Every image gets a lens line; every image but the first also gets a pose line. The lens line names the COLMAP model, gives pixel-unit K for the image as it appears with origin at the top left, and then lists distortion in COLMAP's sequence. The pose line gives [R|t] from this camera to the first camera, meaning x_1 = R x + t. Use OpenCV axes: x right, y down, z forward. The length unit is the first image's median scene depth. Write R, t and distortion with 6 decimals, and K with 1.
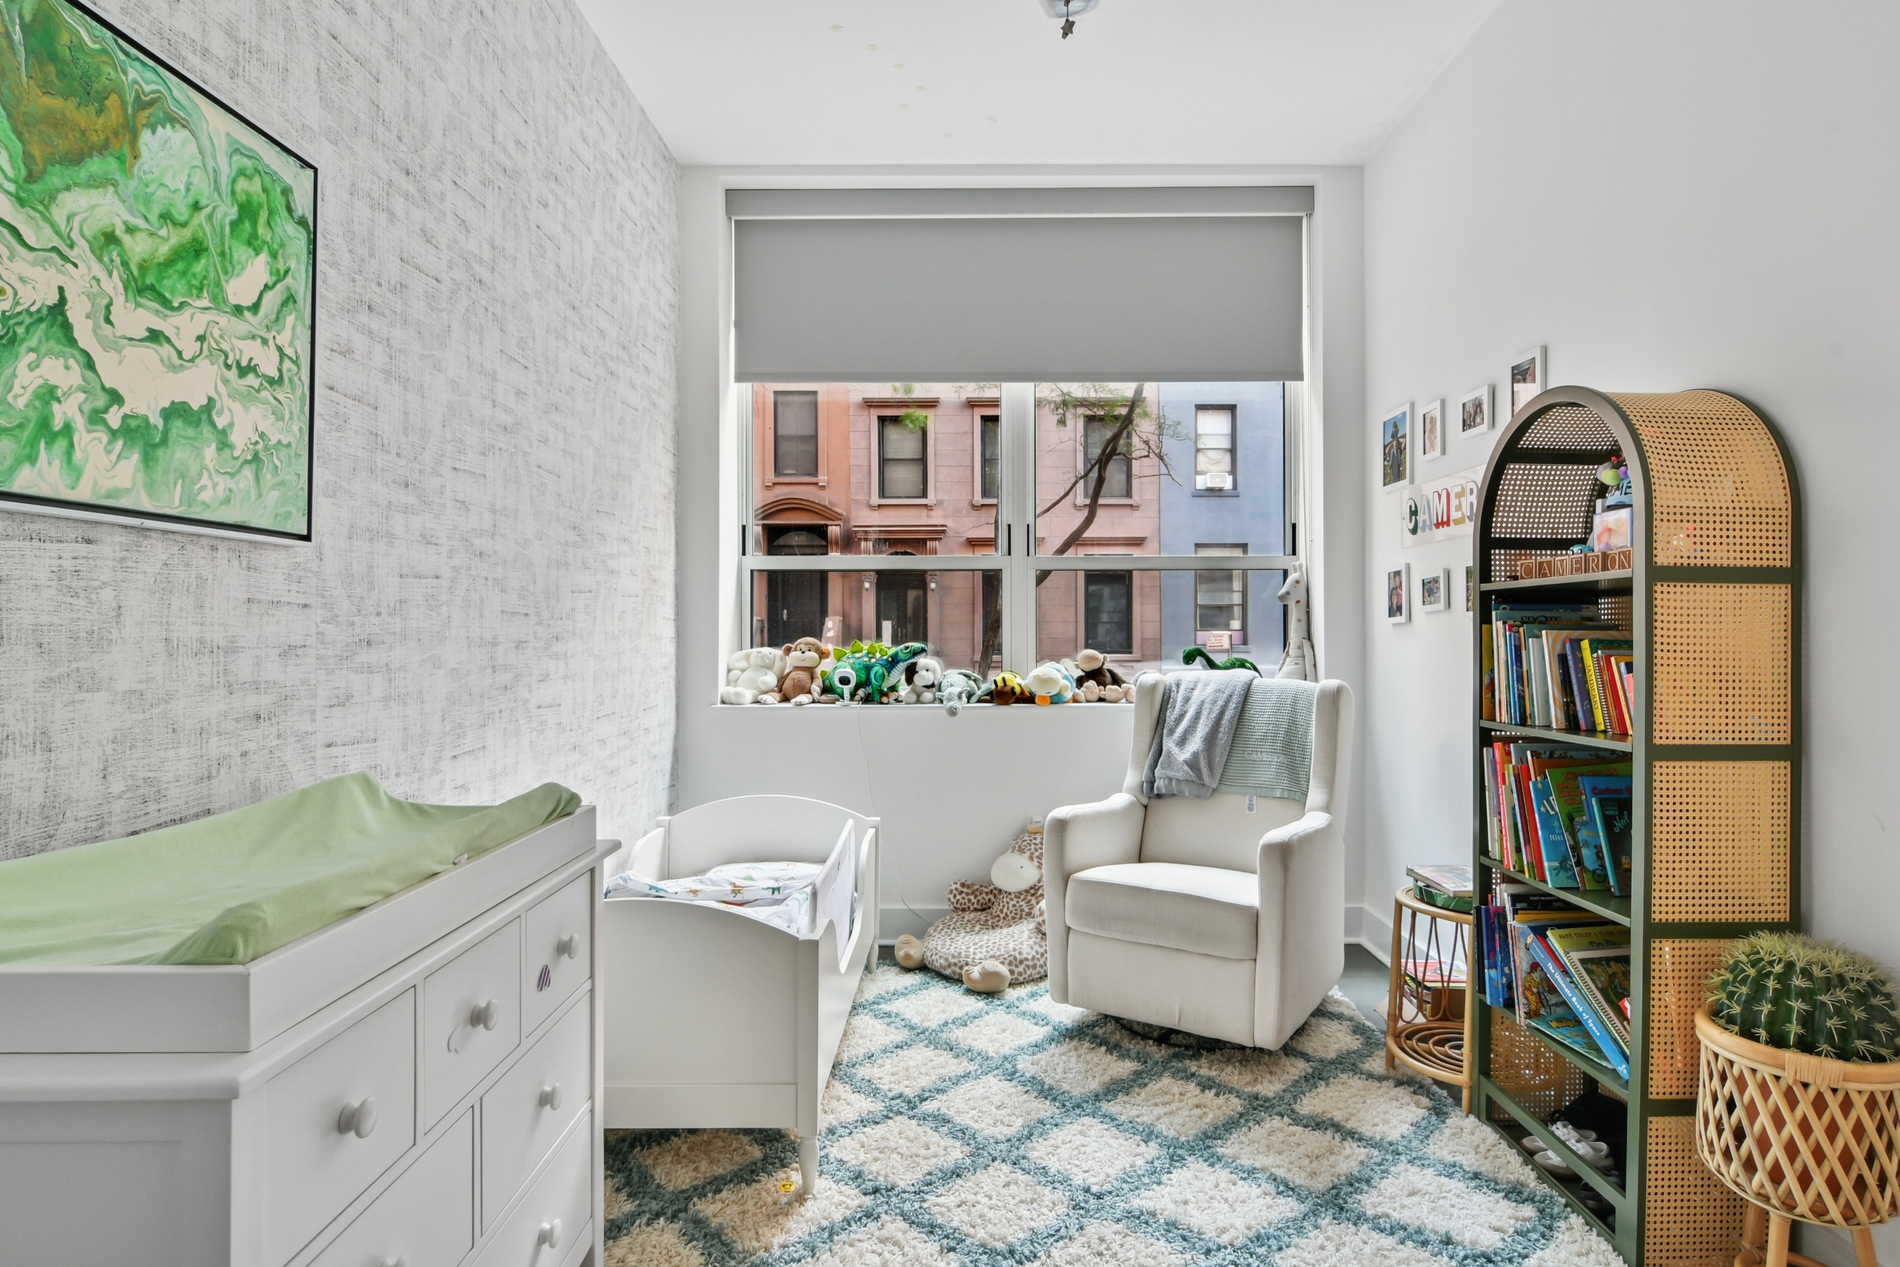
lens RADIAL K [[990.5, 0, 950.1], [0, 990.5, 632.1], [0, 0, 1]] dist [-0.013142, -0.001319]
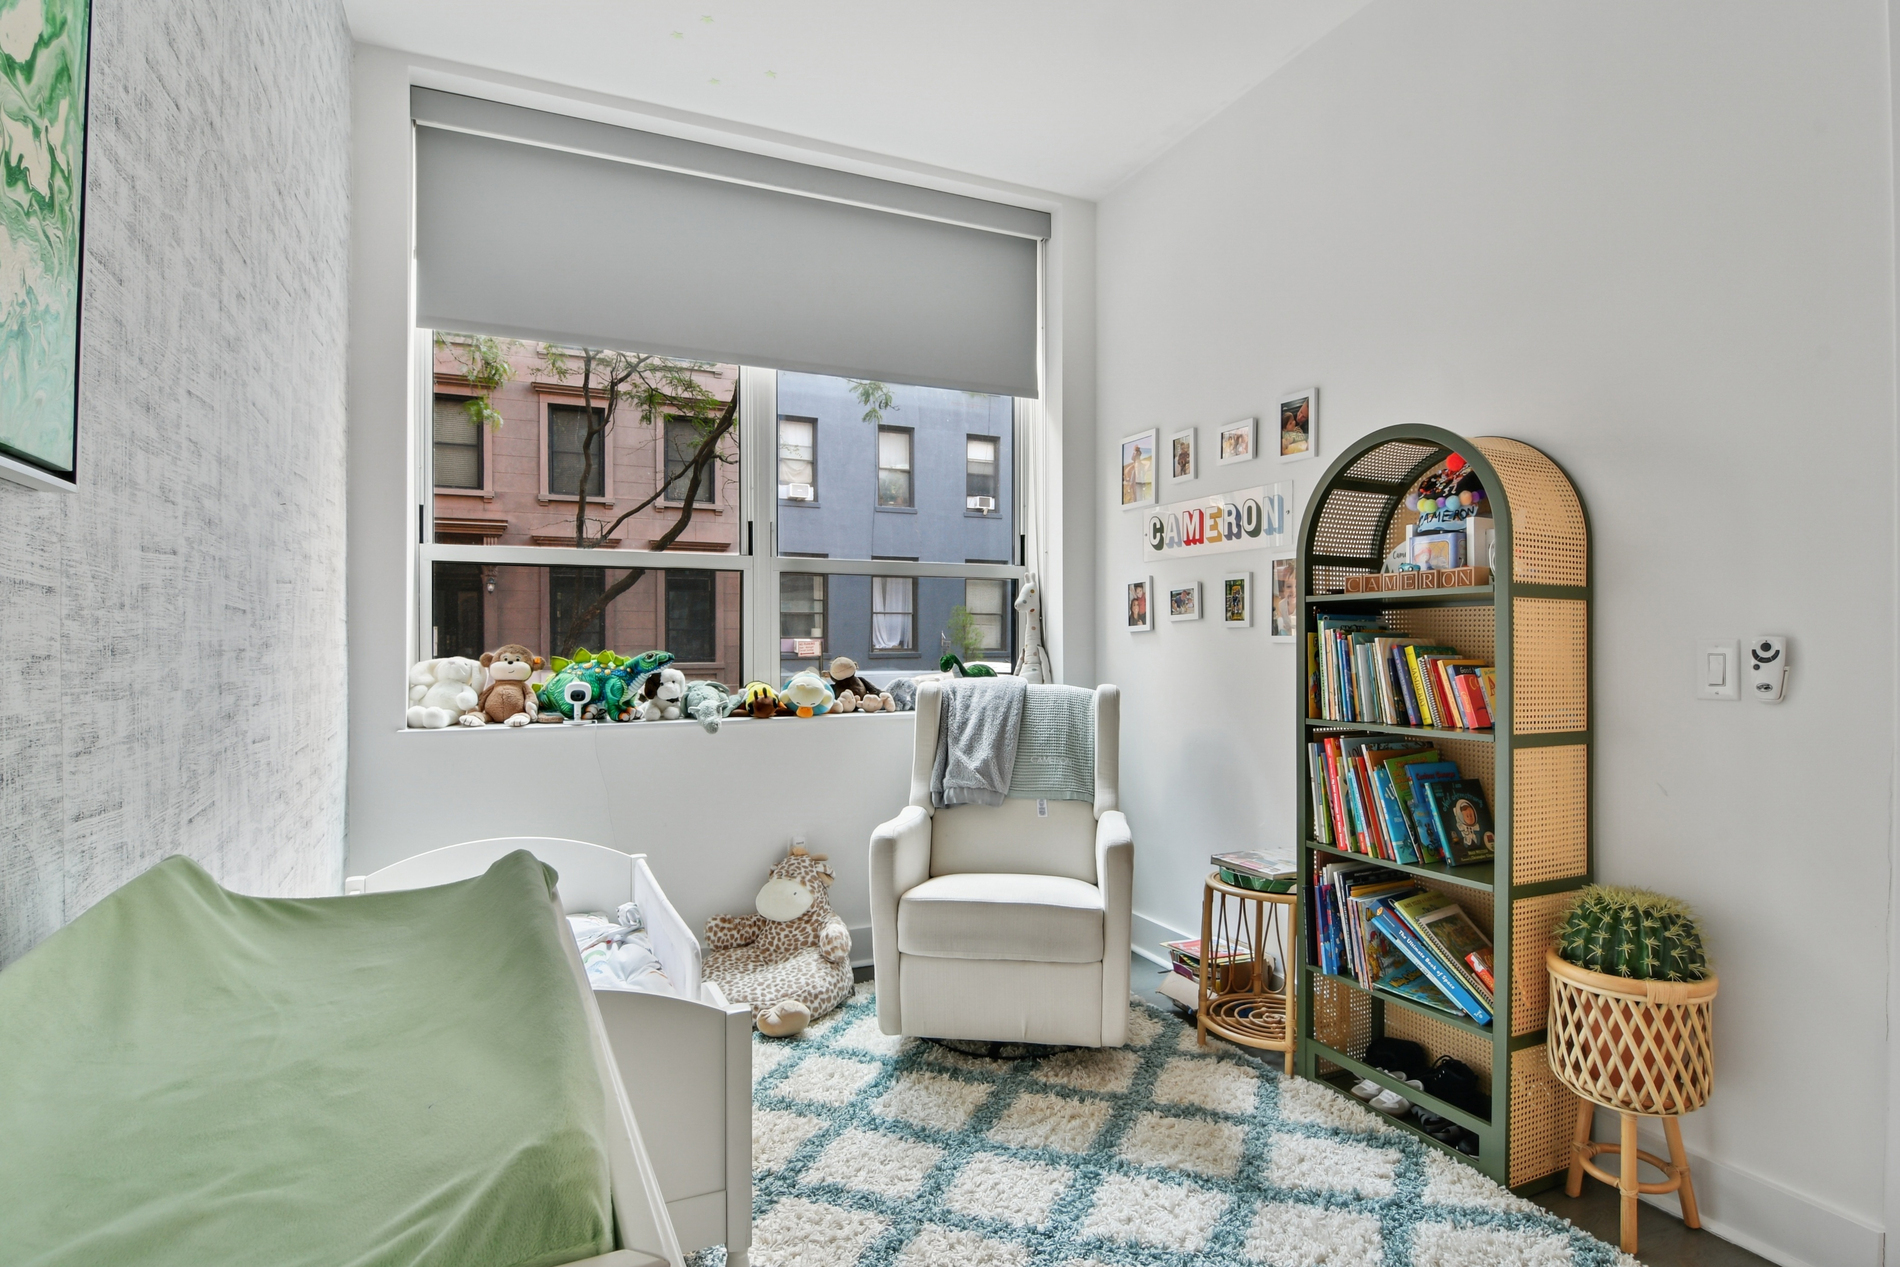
lens RADIAL K [[990.5, 0, 948.6], [0, 990.5, 640.9], [0, 0, 1]] dist [-0.013142, -0.001319]
pose [[0.905428, 0.001817, 0.424496, -0.285462], [-0.002180, 0.999998, 0.000369, 0.002126], [-0.424494, -0.001259, 0.905430, 0.157119]]
